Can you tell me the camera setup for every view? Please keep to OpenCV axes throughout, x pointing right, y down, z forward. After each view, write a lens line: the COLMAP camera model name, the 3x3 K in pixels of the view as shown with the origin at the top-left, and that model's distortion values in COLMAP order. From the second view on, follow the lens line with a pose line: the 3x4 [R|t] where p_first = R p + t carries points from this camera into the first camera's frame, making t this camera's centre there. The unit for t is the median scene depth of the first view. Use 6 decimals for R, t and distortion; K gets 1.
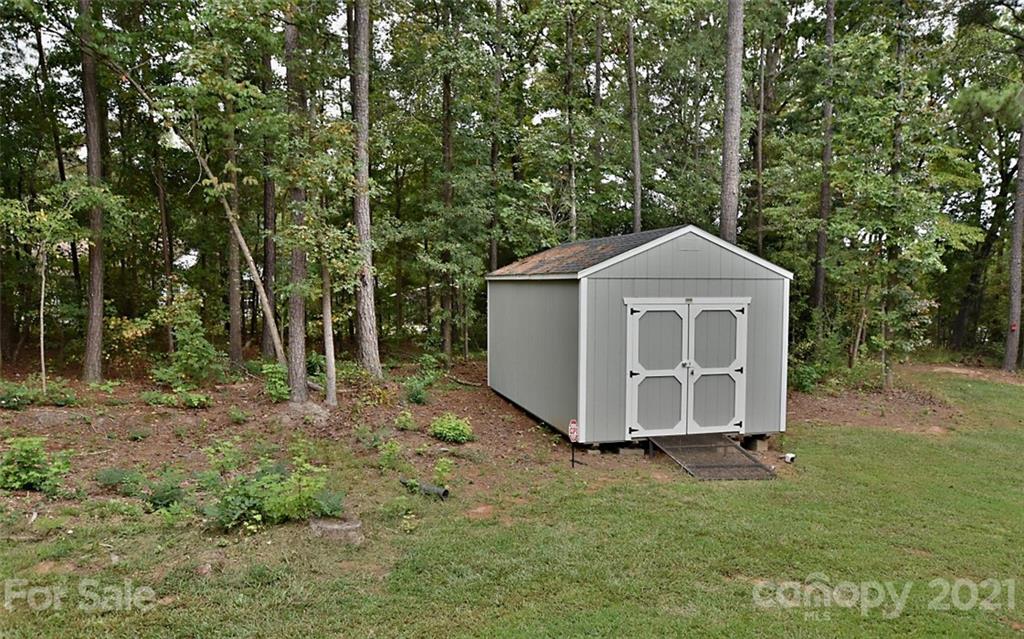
lens RADIAL K [[739.4, 0, 512.0], [0, 739.4, 319.5], [0, 0, 1]] dist [0.010200, 0.007757]
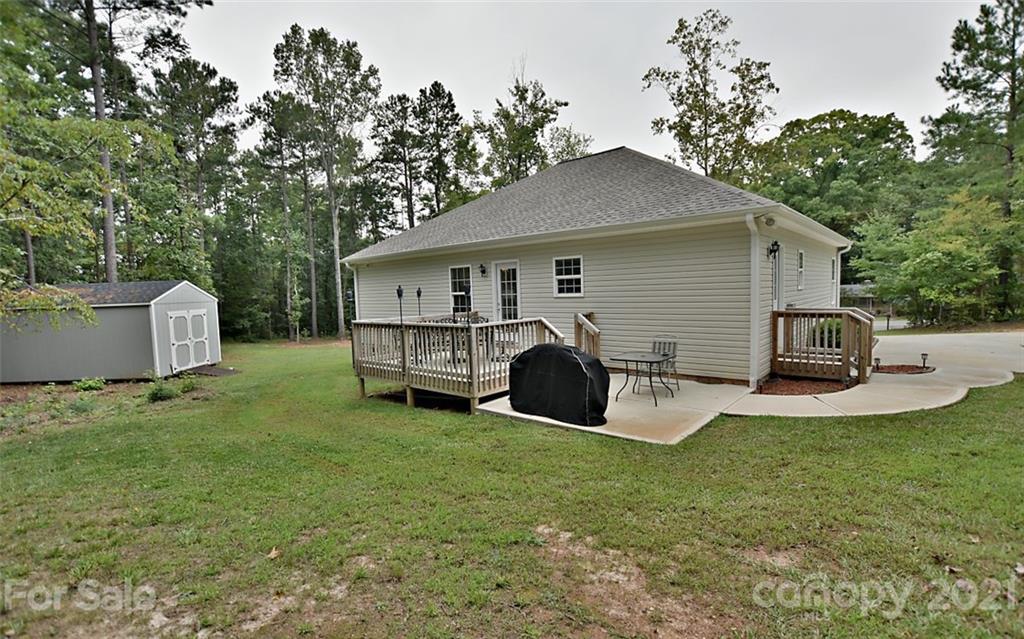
lens RADIAL K [[466.3, 0, 515.3], [0, 466.3, 324.6], [0, 0, 1]] dist [-0.033543, 0.006011]
pose [[0.219468, -0.083560, 0.972035, -0.979834], [0.080697, 0.994466, 0.067269, 0.001654], [-0.972277, 0.063677, 0.224996, -0.362475]]
